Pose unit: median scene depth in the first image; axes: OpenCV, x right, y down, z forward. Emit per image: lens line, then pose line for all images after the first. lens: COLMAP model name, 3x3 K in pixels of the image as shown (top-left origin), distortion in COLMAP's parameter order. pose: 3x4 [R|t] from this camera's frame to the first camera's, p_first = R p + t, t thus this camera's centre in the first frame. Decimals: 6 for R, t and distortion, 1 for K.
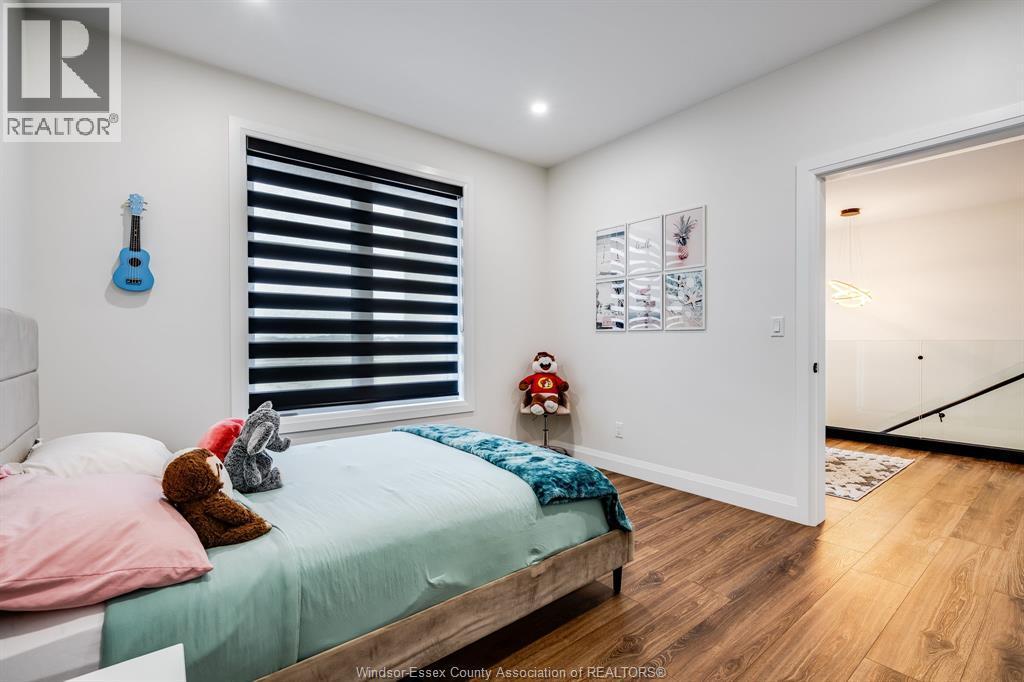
lens RADIAL K [[465.1, 0, 518.2], [0, 465.1, 343.5], [0, 0, 1]] dist [-0.005510, 0.001079]
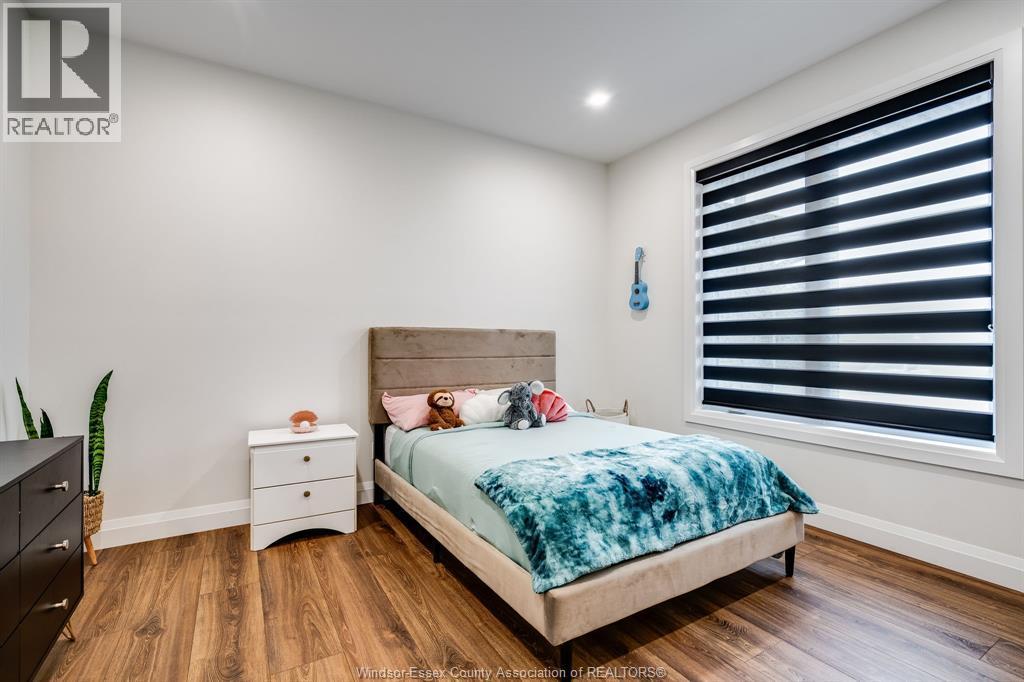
lens RADIAL K [[465.1, 0, 519.9], [0, 465.1, 341.5], [0, 0, 1]] dist [-0.005510, 0.001079]
pose [[-0.127289, -0.002005, -0.991864, 0.755785], [-0.006838, 0.999976, -0.001144, -0.003650], [0.991842, 0.006637, -0.127300, 0.804638]]
